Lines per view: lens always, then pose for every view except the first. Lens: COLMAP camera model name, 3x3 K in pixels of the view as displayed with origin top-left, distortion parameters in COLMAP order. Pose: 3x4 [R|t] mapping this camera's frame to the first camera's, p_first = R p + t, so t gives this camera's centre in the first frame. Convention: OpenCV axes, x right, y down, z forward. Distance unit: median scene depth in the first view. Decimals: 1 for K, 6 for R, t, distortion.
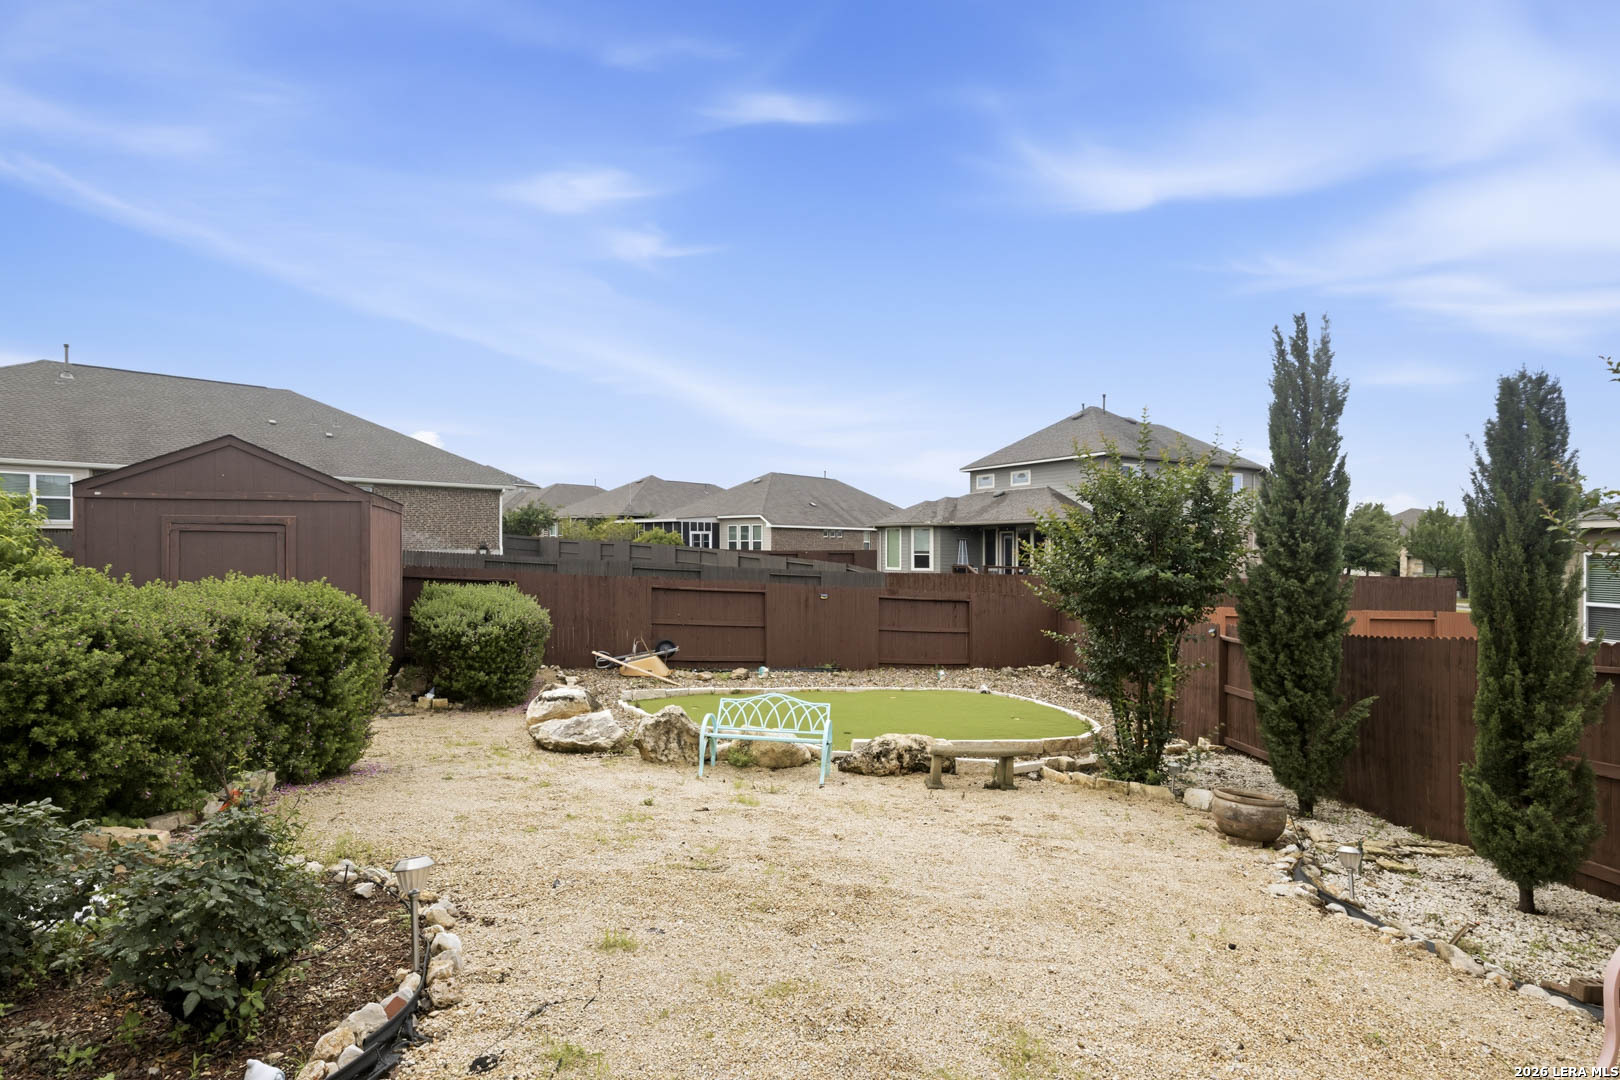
lens RADIAL K [[781.9, 0, 814.8], [0, 781.9, 547.8], [0, 0, 1]] dist [0.000361, -0.000054]
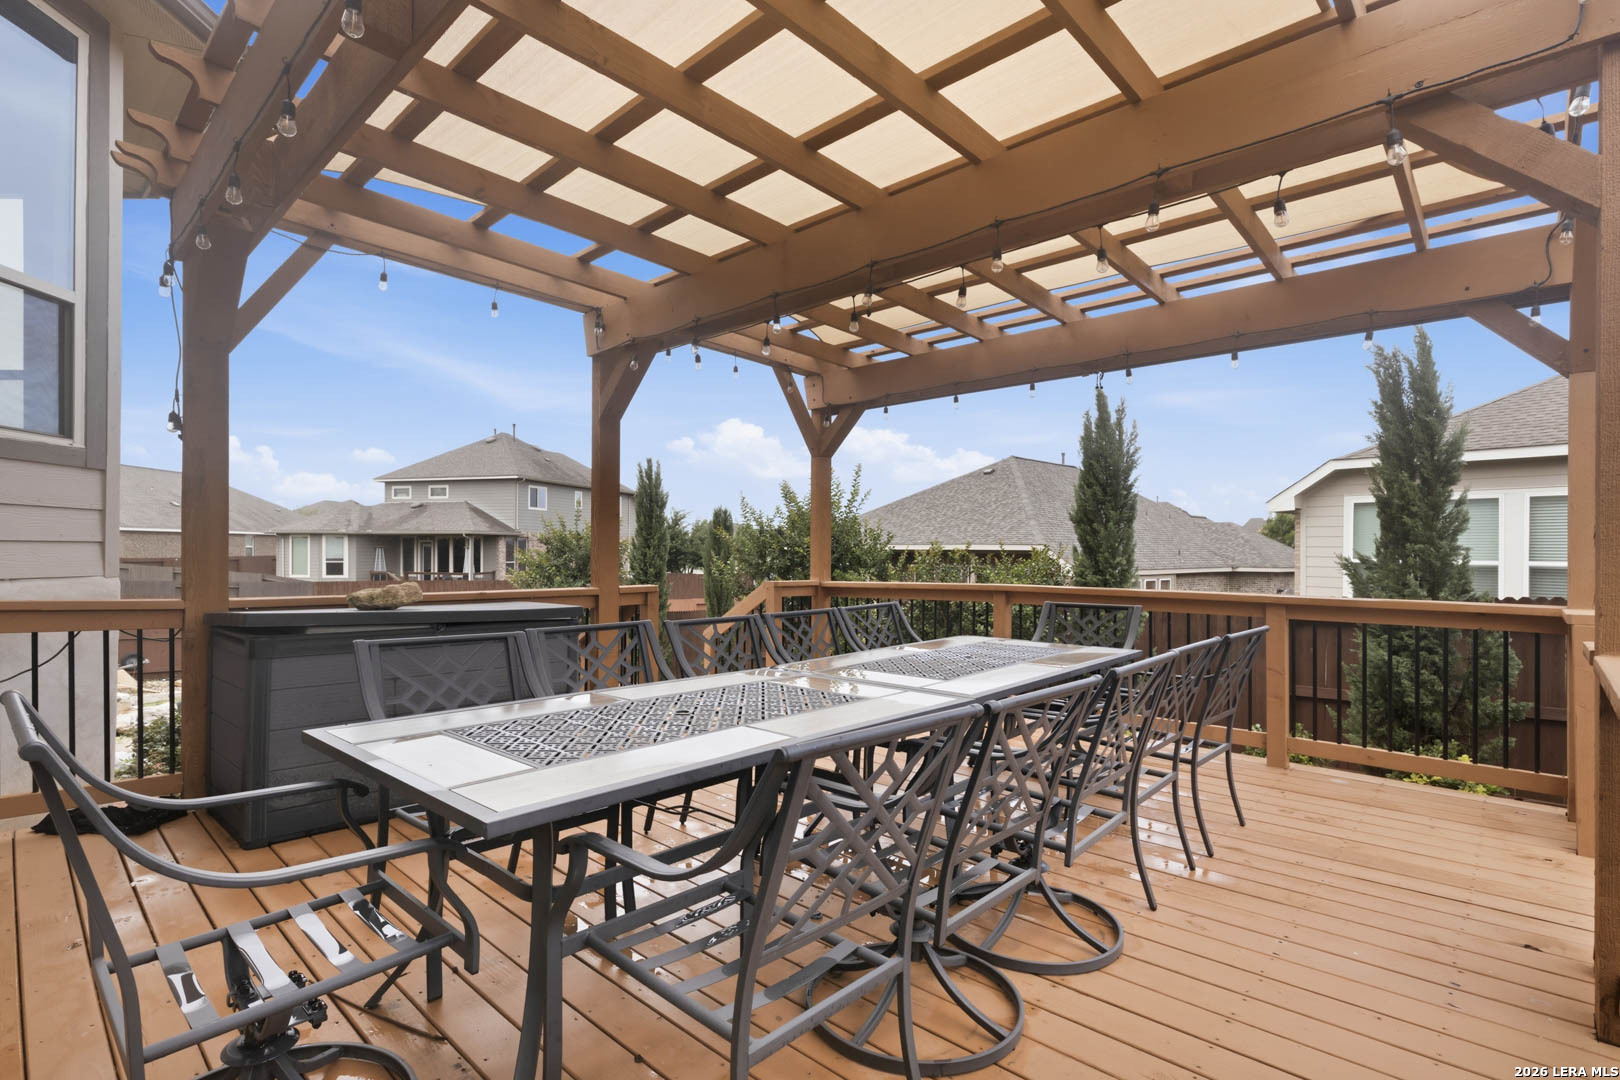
lens RADIAL K [[781.9, 0, 811.4], [0, 781.9, 549.2], [0, 0, 1]] dist [0.000361, -0.000054]
pose [[0.736440, 0.000647, 0.676503, -0.094893], [-0.003129, 0.999992, 0.002450, -0.012662], [-0.676496, -0.003921, 0.736436, -0.167058]]
